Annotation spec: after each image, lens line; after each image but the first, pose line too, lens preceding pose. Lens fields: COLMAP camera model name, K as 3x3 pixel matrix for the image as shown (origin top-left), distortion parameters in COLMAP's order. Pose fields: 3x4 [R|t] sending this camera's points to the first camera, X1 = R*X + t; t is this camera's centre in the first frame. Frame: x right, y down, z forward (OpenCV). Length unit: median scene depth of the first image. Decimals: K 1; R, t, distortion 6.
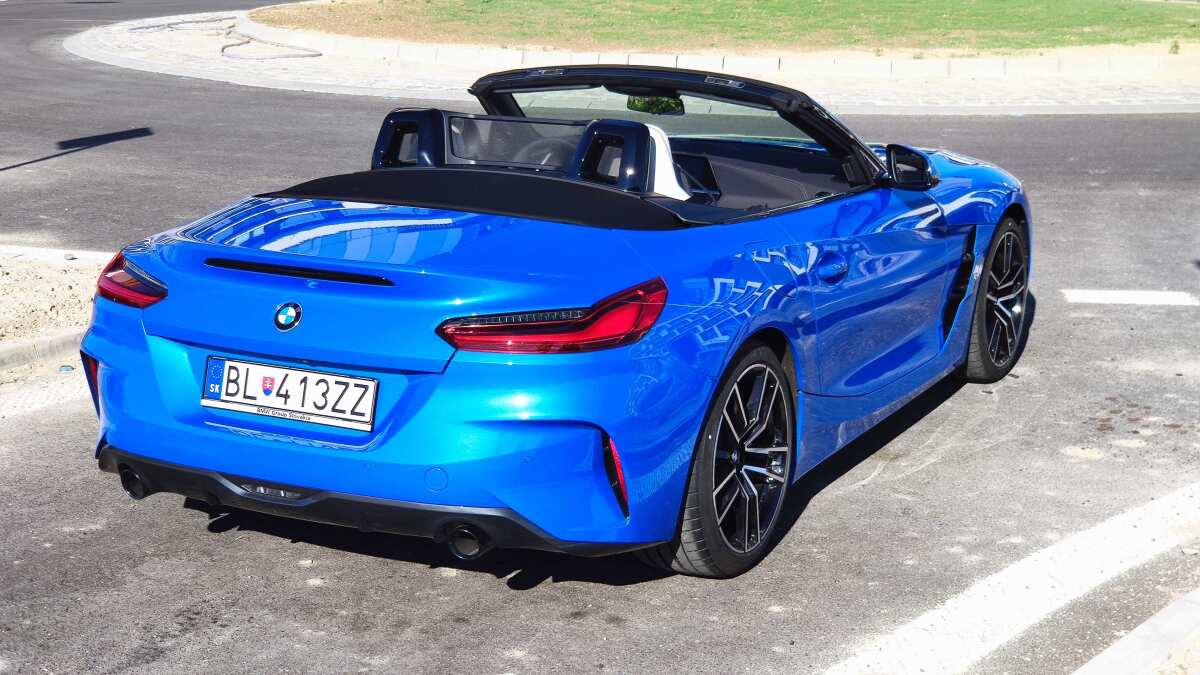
lens RADIAL K [[1740.2, 0, 617.6], [0, 1740.2, 383.3], [0, 0, 1]] dist [0.035793, 0.000000]
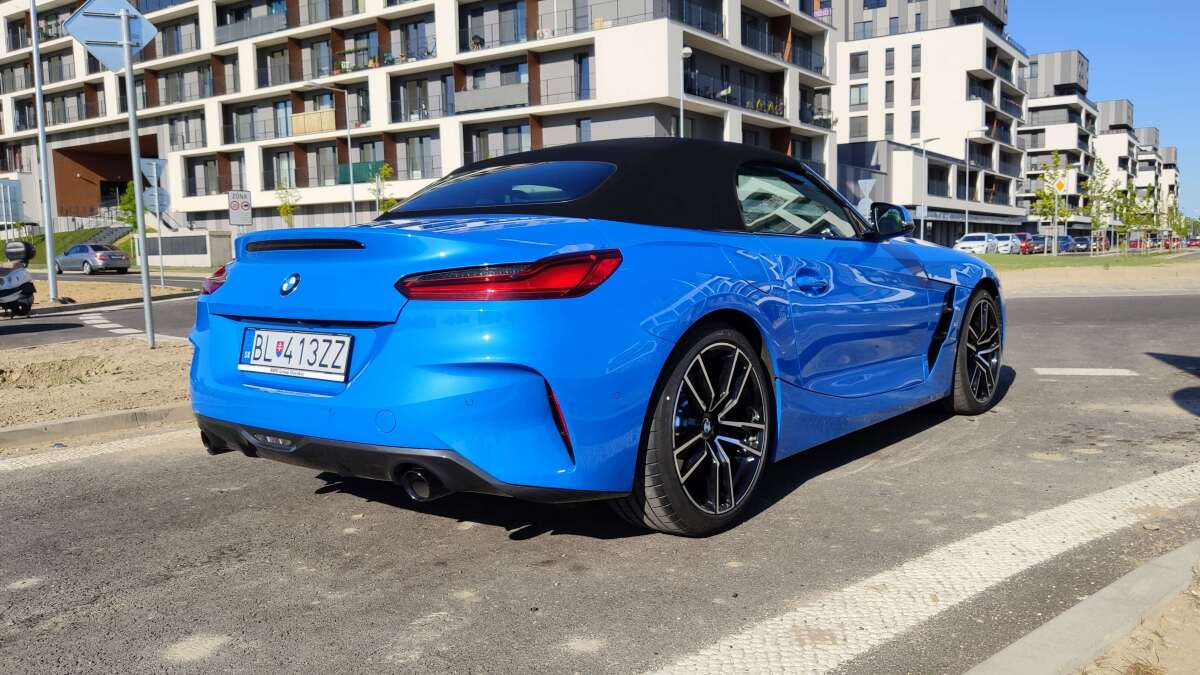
lens RADIAL K [[888.7, 0, 655.2], [0, 888.7, 380.2], [0, 0, 1]] dist [0.004820, -0.029163]
pose [[0.986310, -0.002304, -0.164886, 0.134886], [-0.017282, 0.992952, -0.117253, 0.084230], [0.163994, 0.118497, 0.979318, 0.466057]]
